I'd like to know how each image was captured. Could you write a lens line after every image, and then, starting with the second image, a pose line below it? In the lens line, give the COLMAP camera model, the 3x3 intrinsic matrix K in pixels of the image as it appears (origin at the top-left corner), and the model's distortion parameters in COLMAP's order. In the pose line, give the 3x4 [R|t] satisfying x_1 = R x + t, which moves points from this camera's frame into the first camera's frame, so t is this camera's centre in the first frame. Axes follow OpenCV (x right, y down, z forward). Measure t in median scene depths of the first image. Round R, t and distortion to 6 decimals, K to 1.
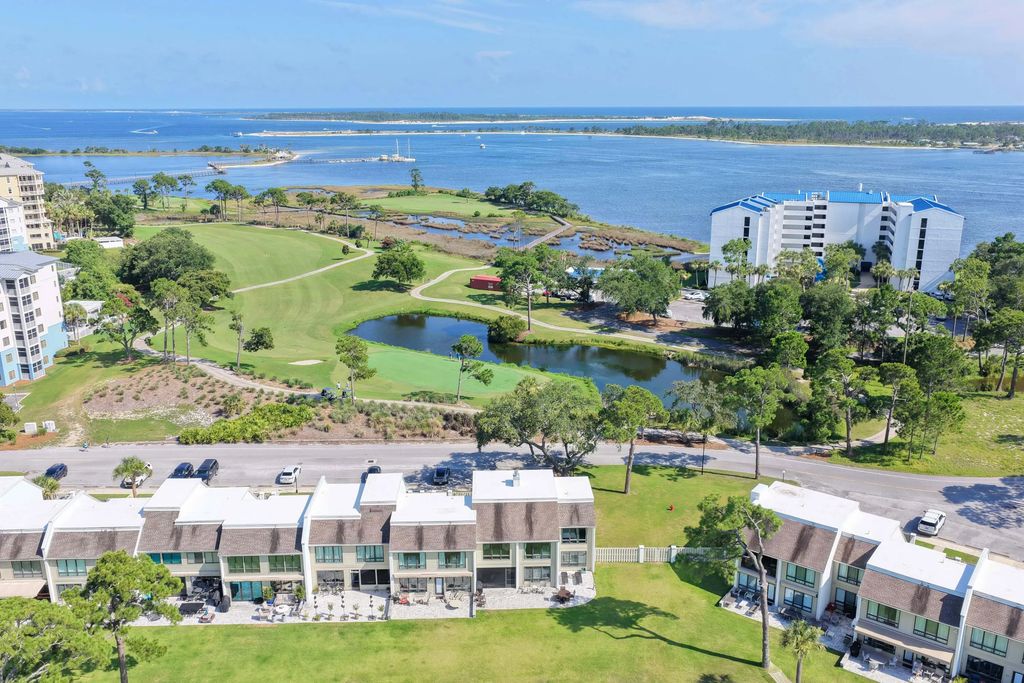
lens RADIAL K [[857.6, 0, 514.7], [0, 857.6, 341.6], [0, 0, 1]] dist [-0.011192, 0.037854]
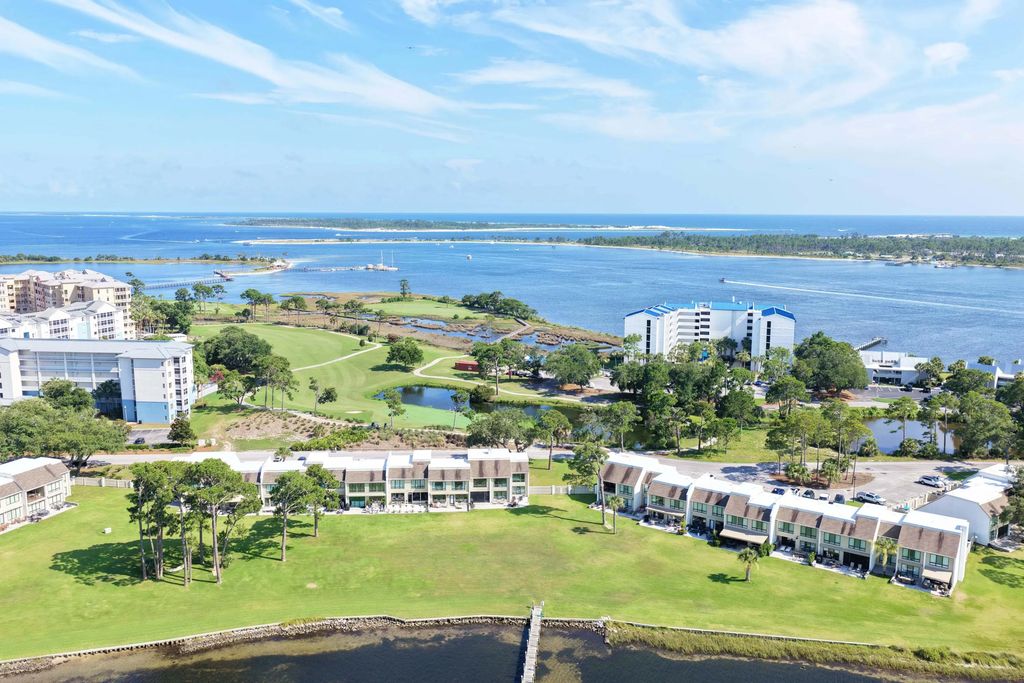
lens RADIAL K [[857.6, 0, 515.6], [0, 857.6, 342.3], [0, 0, 1]] dist [-0.011192, 0.037854]
pose [[0.999329, 0.001827, 0.036584, -0.006144], [0.002445, 0.993201, -0.116388, 0.076807], [-0.036548, 0.116399, 0.992530, -0.543295]]
